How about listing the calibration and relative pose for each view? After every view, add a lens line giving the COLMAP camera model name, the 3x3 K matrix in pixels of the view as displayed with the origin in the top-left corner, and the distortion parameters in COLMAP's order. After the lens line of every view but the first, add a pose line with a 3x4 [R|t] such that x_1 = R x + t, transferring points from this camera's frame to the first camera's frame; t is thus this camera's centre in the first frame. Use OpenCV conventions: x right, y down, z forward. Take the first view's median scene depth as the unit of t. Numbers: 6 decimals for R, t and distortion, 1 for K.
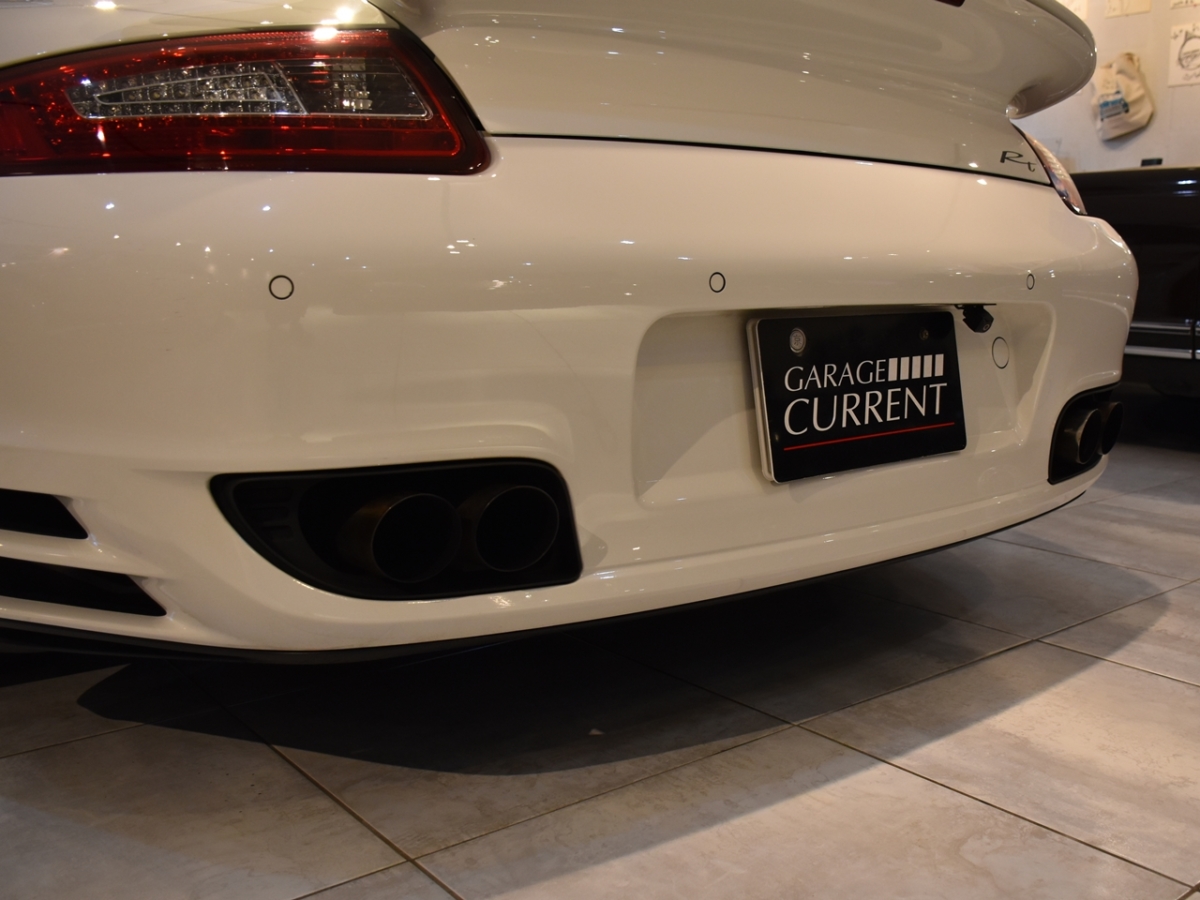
lens RADIAL K [[1186.9, 0, 706.0], [0, 1186.9, 495.8], [0, 0, 1]] dist [-0.083393, 0.000000]
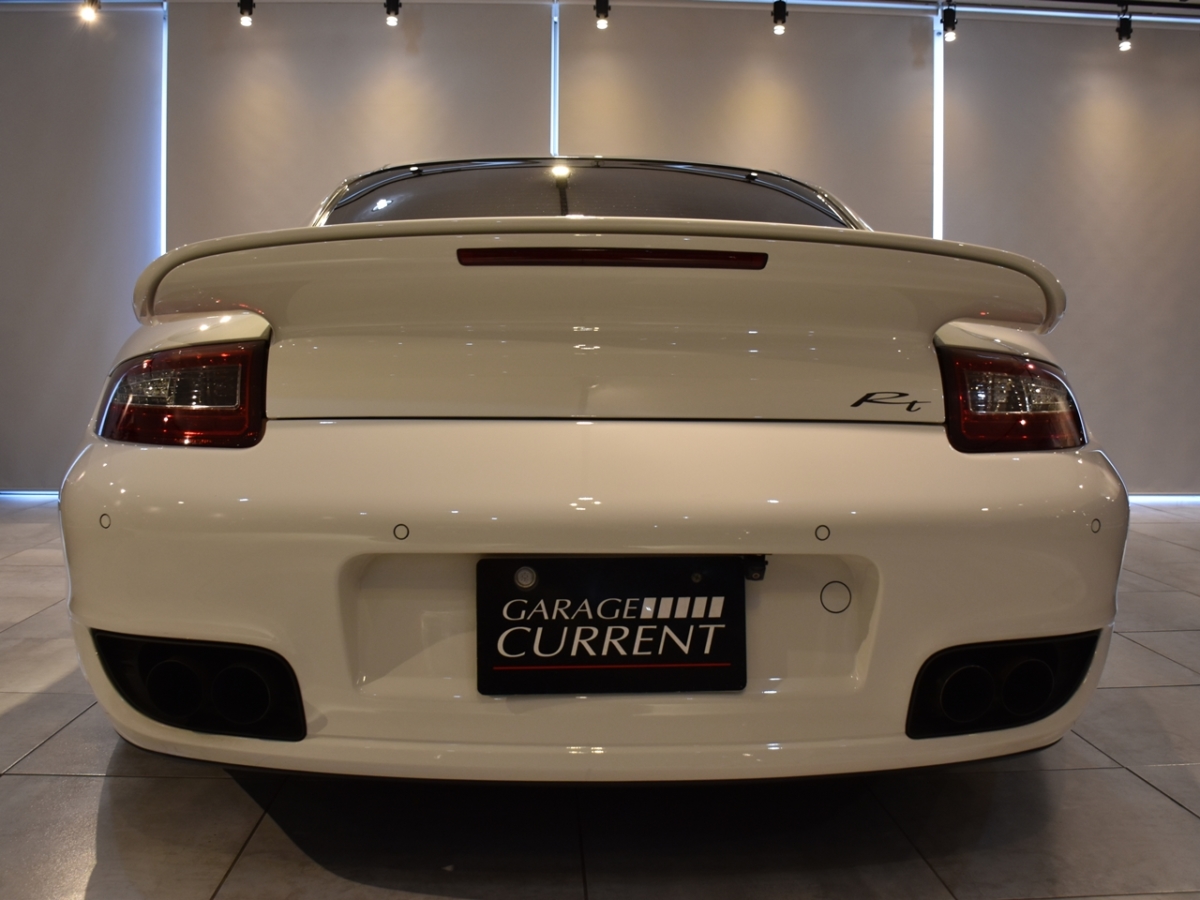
lens RADIAL K [[1146.5, 0, 601.4], [0, 1146.5, 436.7], [0, 0, 1]] dist [-0.095708, 0.000000]
pose [[0.783115, 0.040496, -0.620557, 0.798898], [-0.124903, 0.987786, -0.093161, -0.164297], [0.609204, 0.150465, 0.778608, 0.128707]]
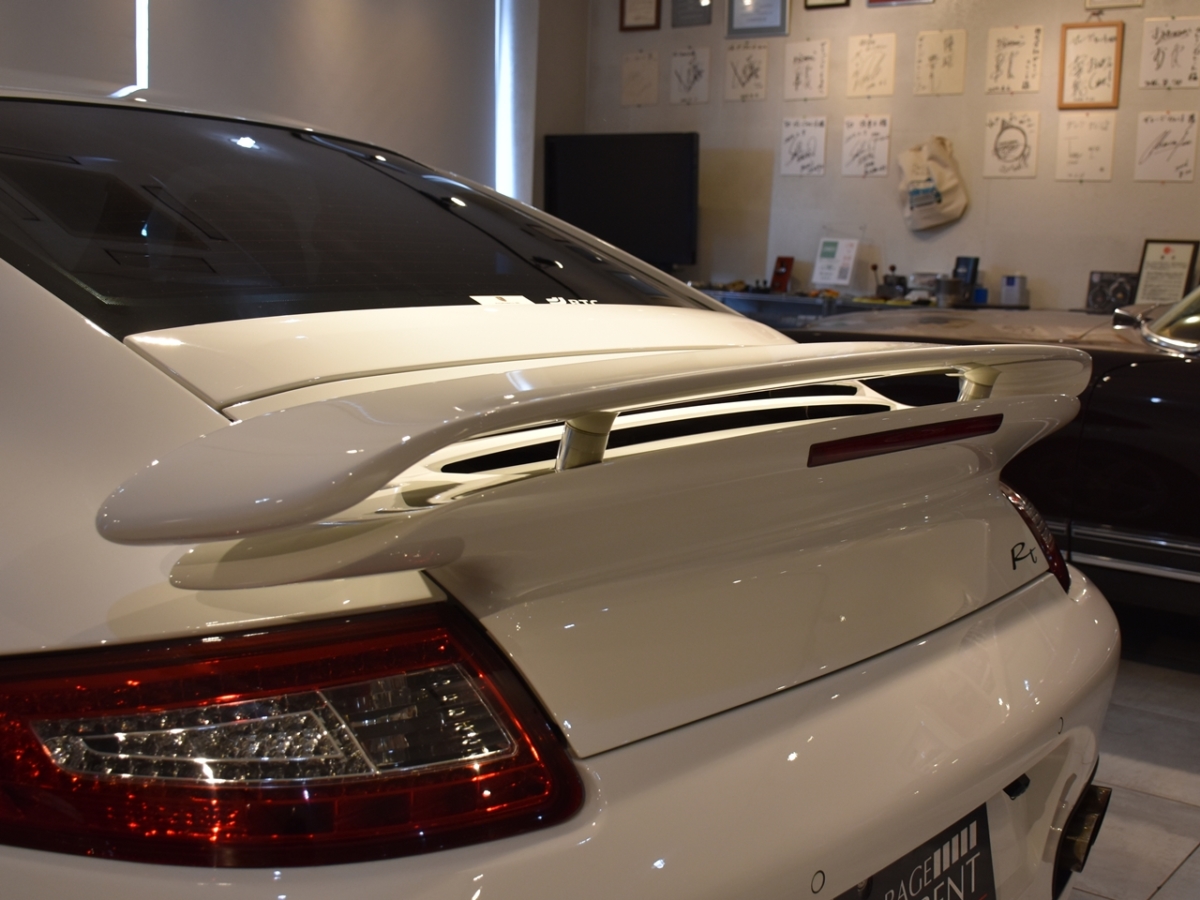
lens RADIAL K [[1385.0, 0, 678.0], [0, 1385.0, 441.1], [0, 0, 1]] dist [-0.110492, 0.000000]
pose [[0.977578, 0.005693, 0.210496, -0.256151], [0.005741, 0.998542, -0.053669, -0.380190], [-0.210495, 0.053675, 0.976120, 0.028048]]
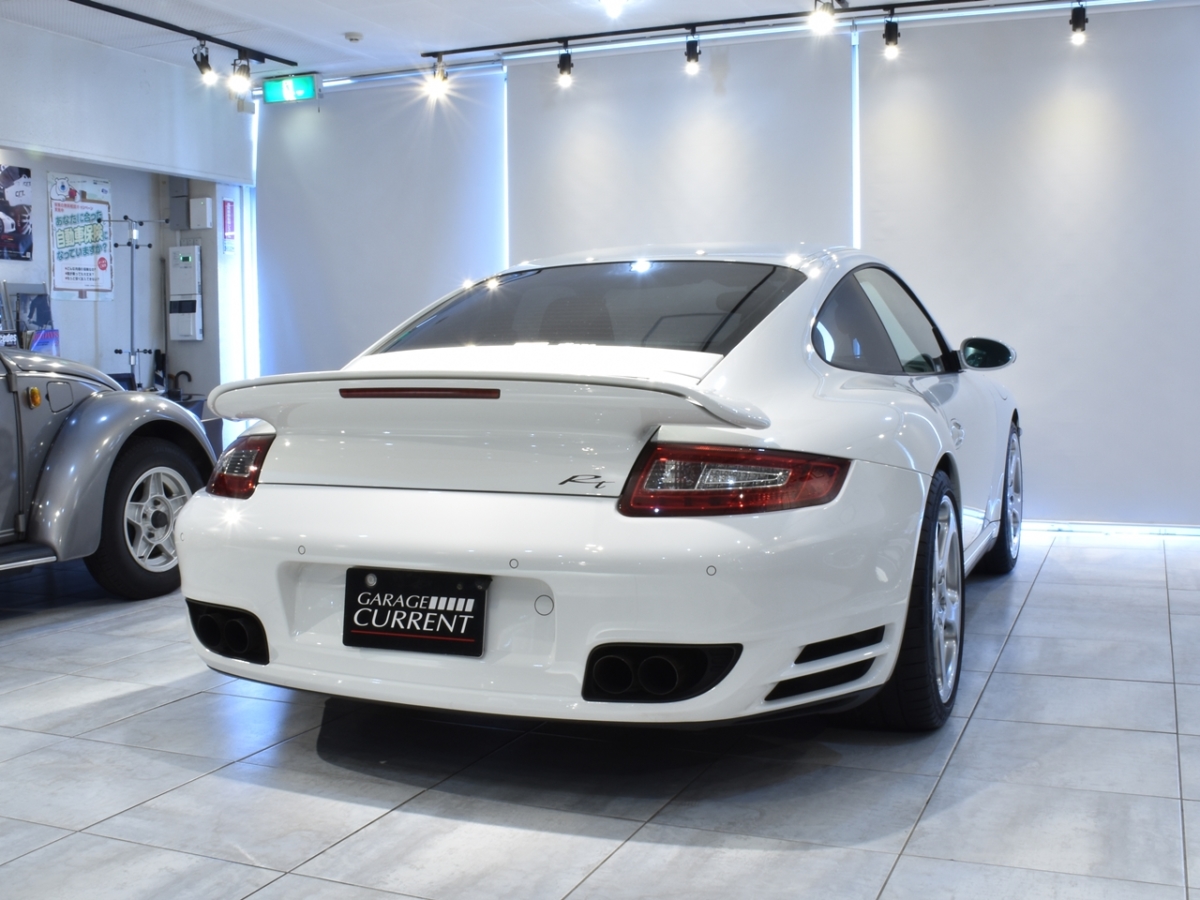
lens RADIAL K [[1376.9, 0, 596.0], [0, 1376.9, 456.5], [0, 0, 1]] dist [-0.119928, 0.000000]
pose [[0.430140, 0.060786, -0.900713, 2.229133], [-0.165783, 0.986081, -0.012623, -0.355260], [0.887409, 0.154753, 0.434230, 0.275618]]
